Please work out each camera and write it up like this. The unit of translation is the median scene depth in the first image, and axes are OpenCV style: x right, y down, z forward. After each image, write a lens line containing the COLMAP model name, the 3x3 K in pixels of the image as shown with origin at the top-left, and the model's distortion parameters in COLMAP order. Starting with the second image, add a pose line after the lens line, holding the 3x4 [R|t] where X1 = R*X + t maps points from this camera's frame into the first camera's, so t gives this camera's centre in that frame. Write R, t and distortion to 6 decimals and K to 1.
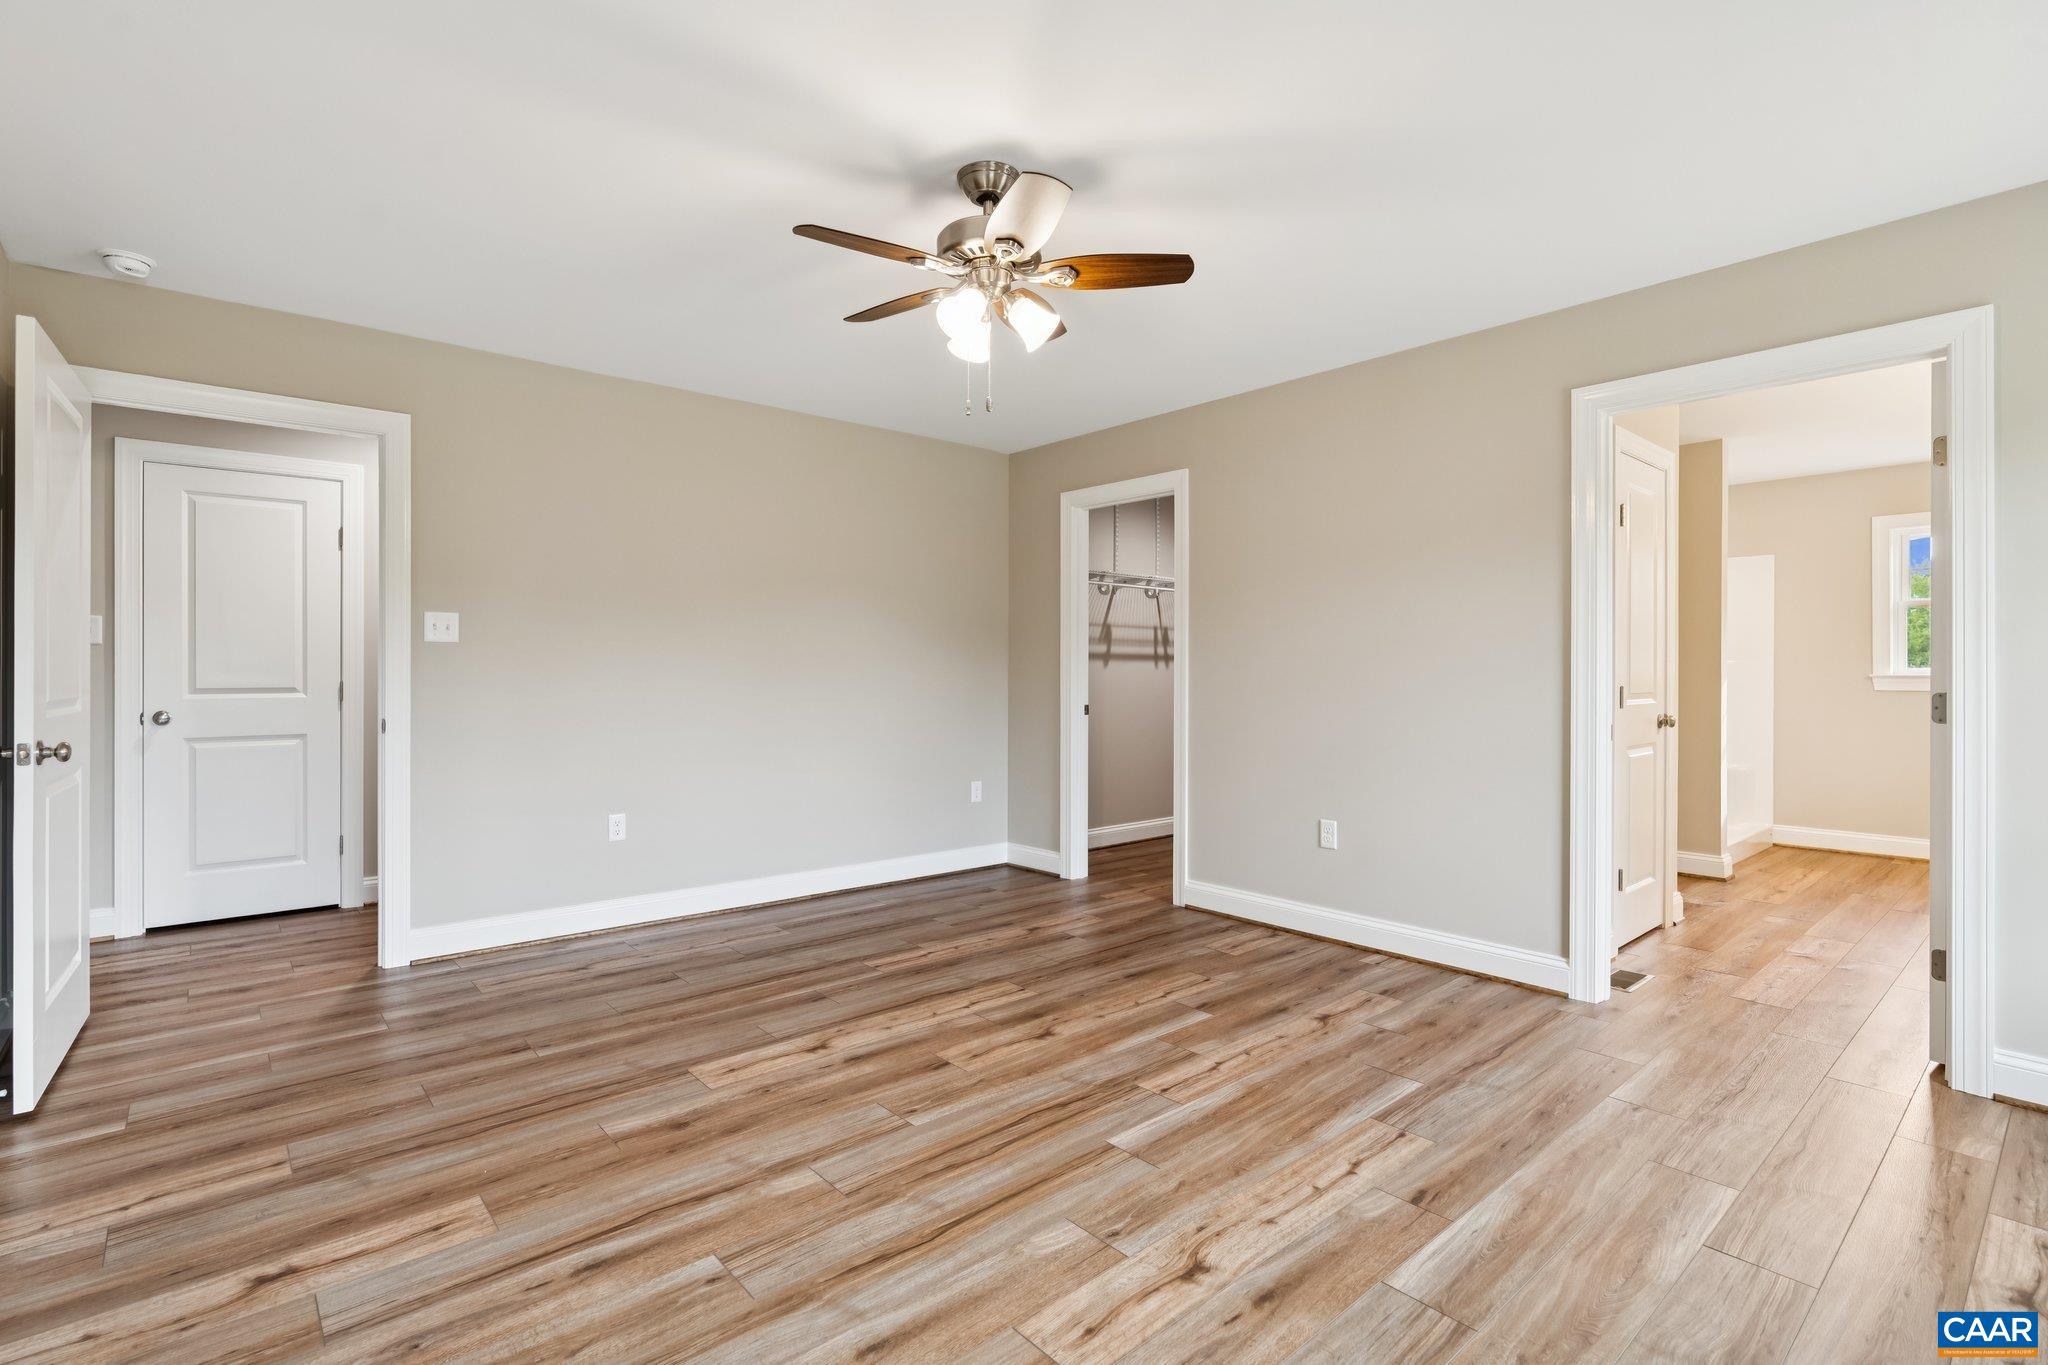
lens RADIAL K [[955.0, 0, 987.9], [0, 955.0, 669.7], [0, 0, 1]] dist [0.000912, -0.014530]
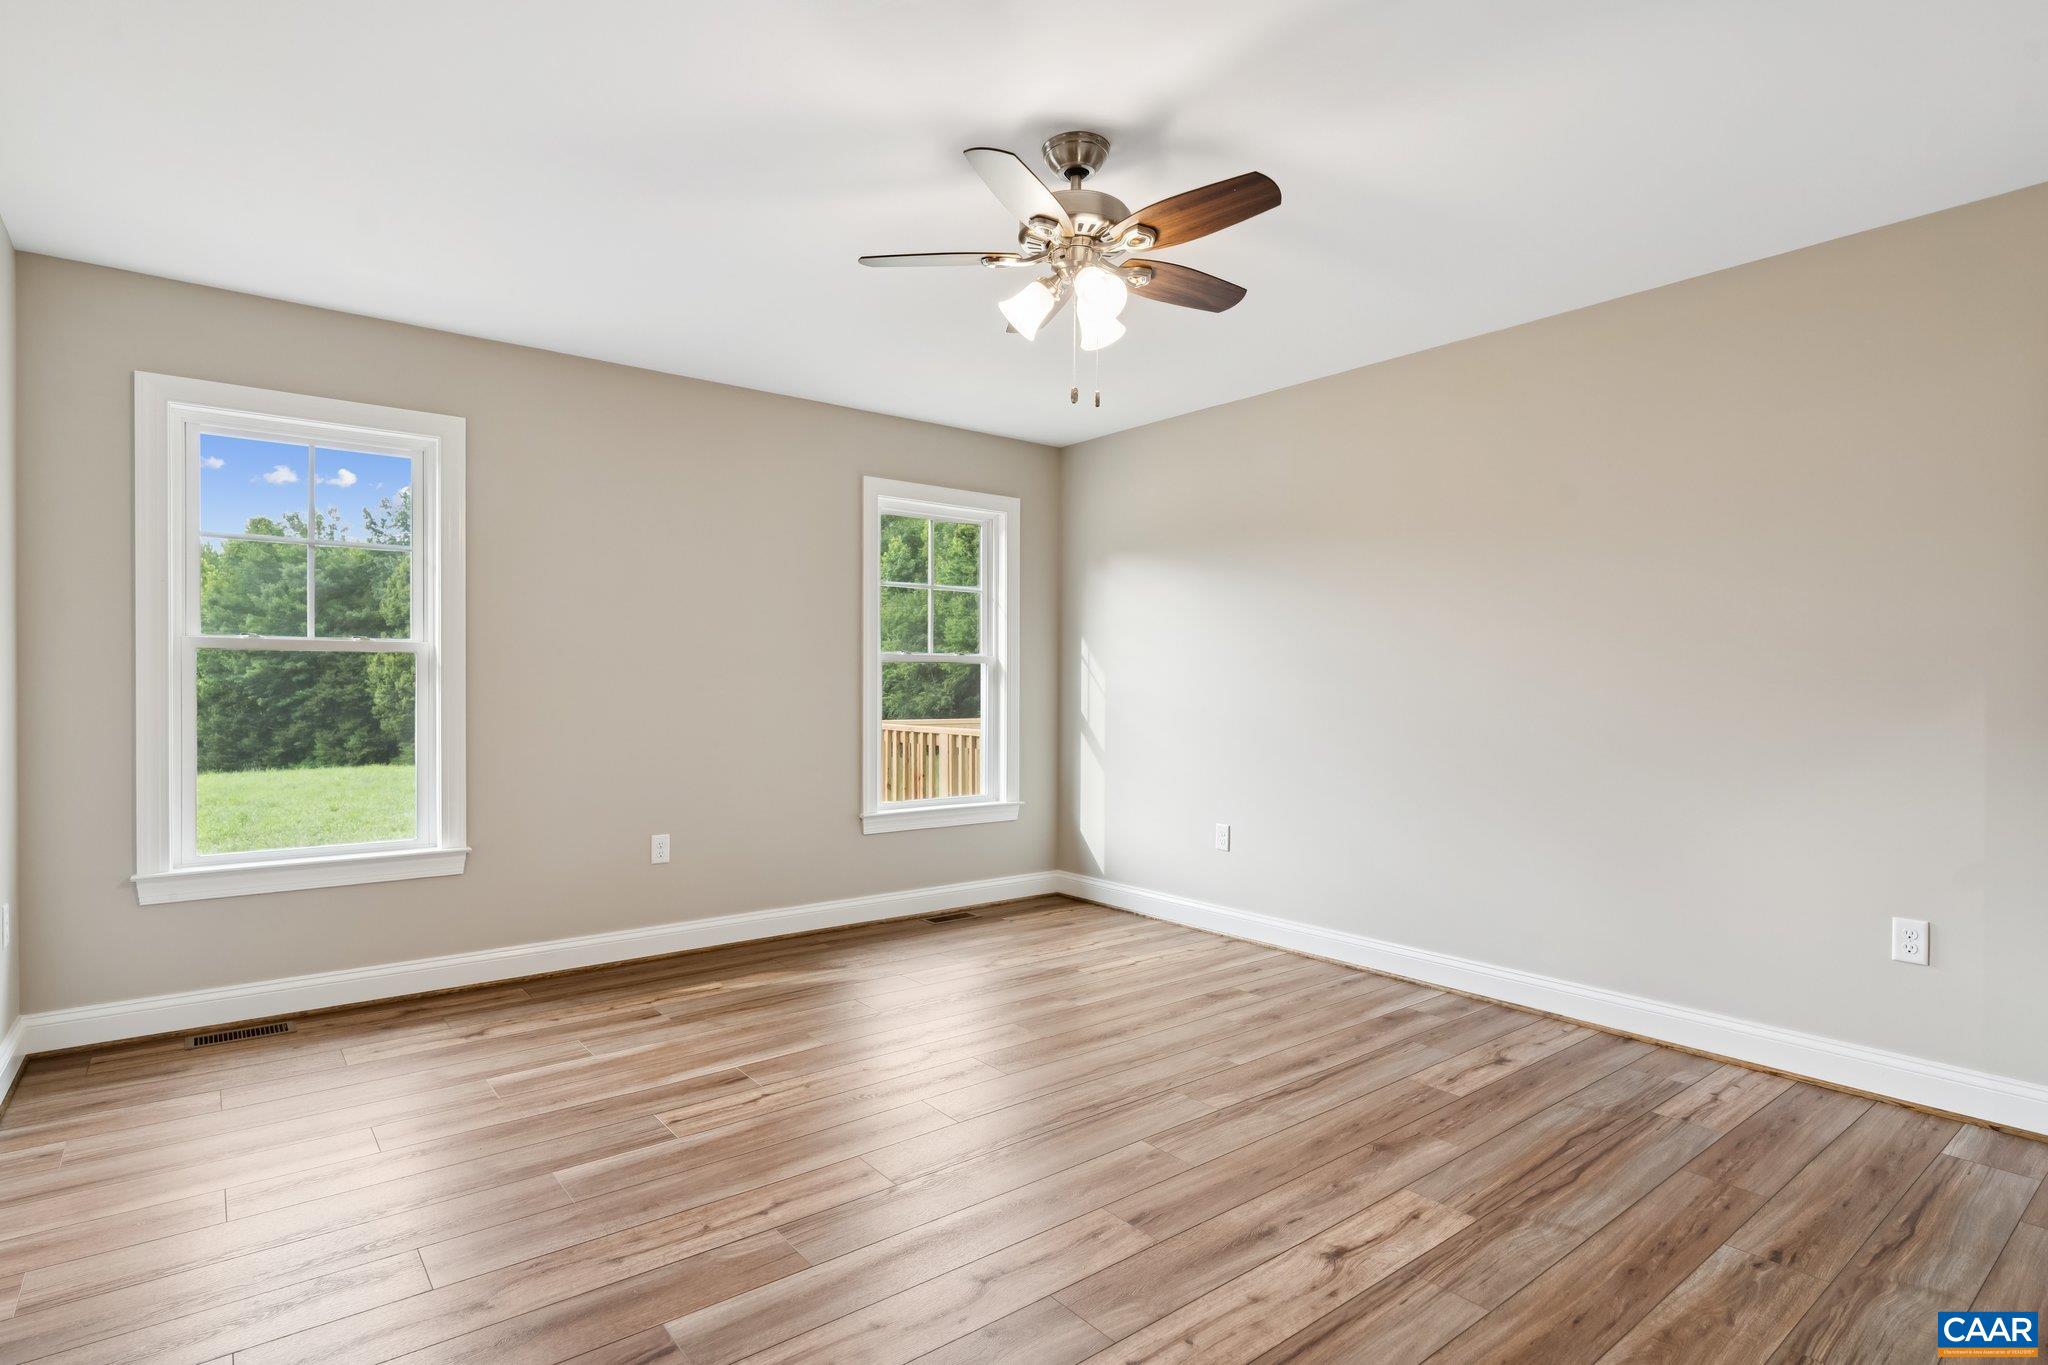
lens RADIAL K [[1027.3, 0, 994.2], [0, 1027.3, 742.7], [0, 0, 1]] dist [-0.002829, -0.000336]
pose [[-0.999440, -0.010583, 0.031732, 0.050304], [-0.008743, 0.998302, 0.057582, 0.001588], [-0.032287, 0.057273, -0.997836, 2.137016]]
